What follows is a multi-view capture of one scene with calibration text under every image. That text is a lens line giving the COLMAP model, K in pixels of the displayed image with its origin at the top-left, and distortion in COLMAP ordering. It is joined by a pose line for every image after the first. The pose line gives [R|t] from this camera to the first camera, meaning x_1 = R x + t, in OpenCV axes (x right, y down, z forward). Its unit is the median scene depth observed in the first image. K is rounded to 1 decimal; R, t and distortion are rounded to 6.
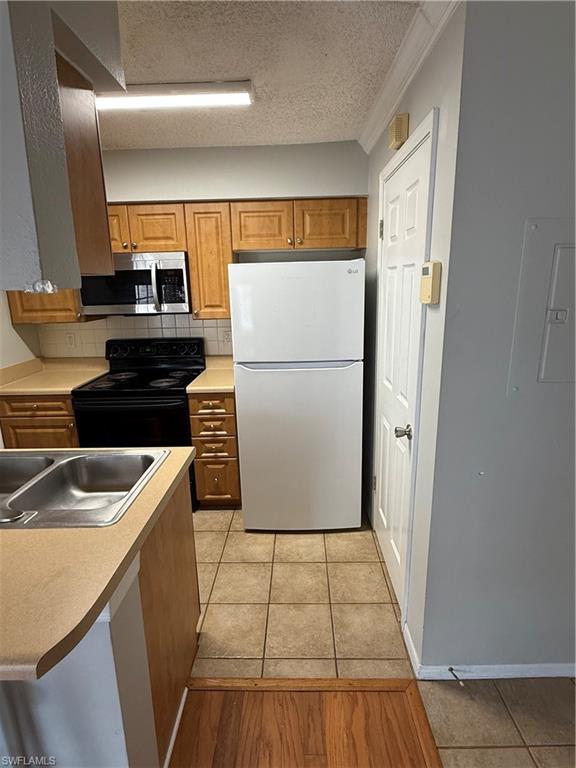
lens RADIAL K [[406.4, 0, 286.1], [0, 406.4, 382.4], [0, 0, 1]] dist [0.006148, -0.000905]
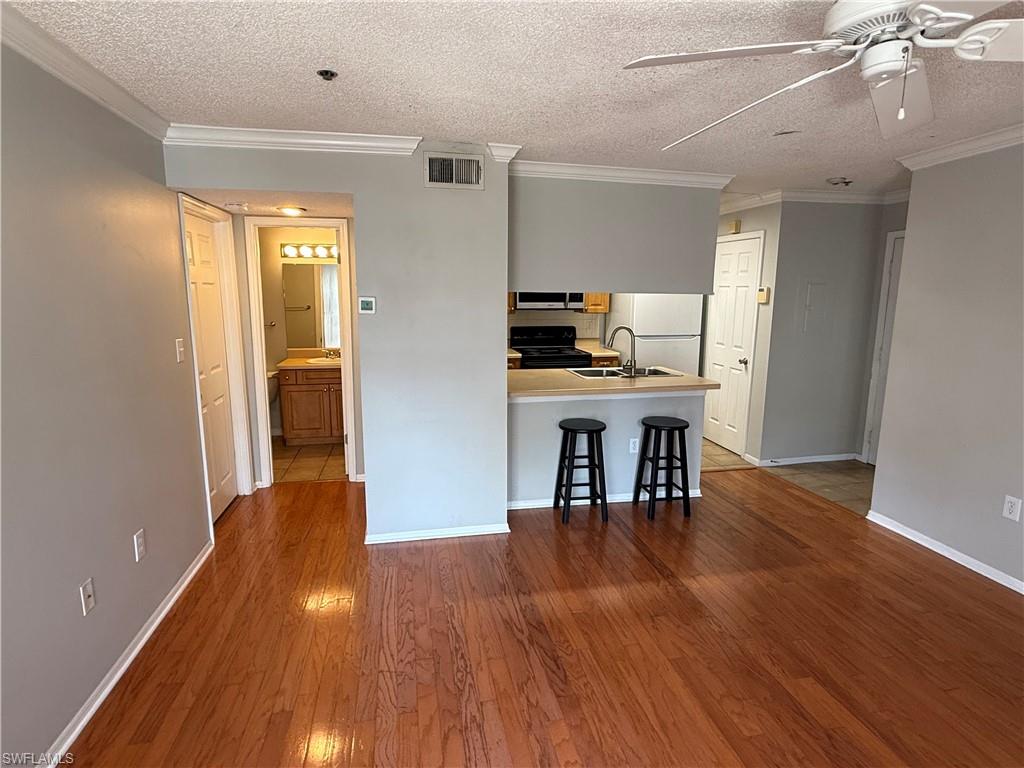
lens RADIAL K [[541.9, 0, 508.1], [0, 541.9, 382.0], [0, 0, 1]] dist [0.006148, -0.000905]
pose [[0.977477, -0.005018, 0.210982, -1.000197], [0.019750, 0.997505, -0.067776, 0.258741], [-0.210116, 0.070417, 0.975137, -1.006614]]
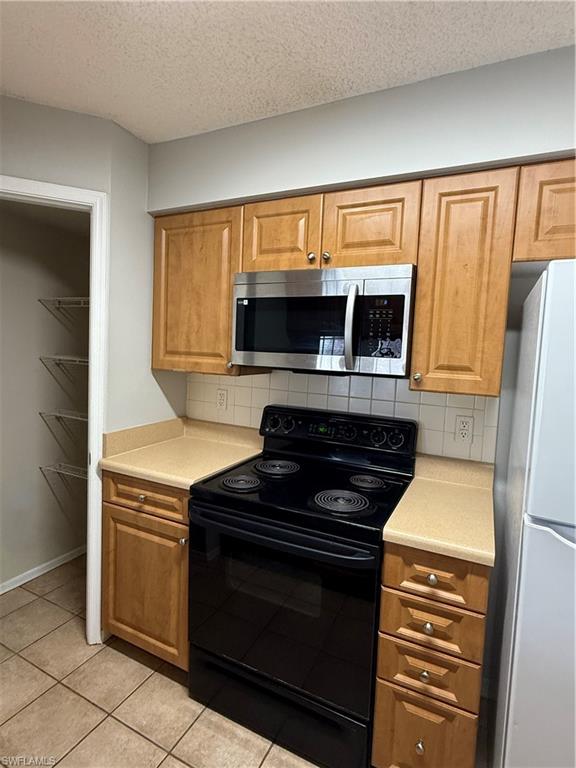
lens RADIAL K [[406.4, 0, 286.0], [0, 406.4, 380.3], [0, 0, 1]] dist [0.006148, -0.000905]
pose [[0.903275, 0.096229, -0.418132, -0.160034], [-0.161713, 0.979012, -0.124033, -0.077590], [0.397421, 0.179653, 0.899878, 0.474011]]
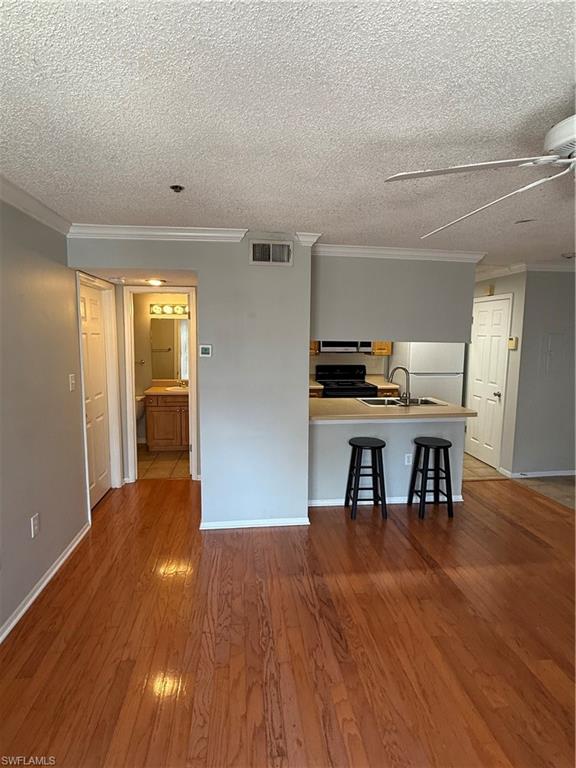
lens RADIAL K [[406.4, 0, 285.7], [0, 406.4, 381.1], [0, 0, 1]] dist [0.006148, -0.000905]
pose [[0.991237, 0.018928, 0.130731, -0.971745], [-0.002638, 0.992319, -0.123677, 0.243856], [-0.132068, 0.122248, 0.983673, -1.005377]]
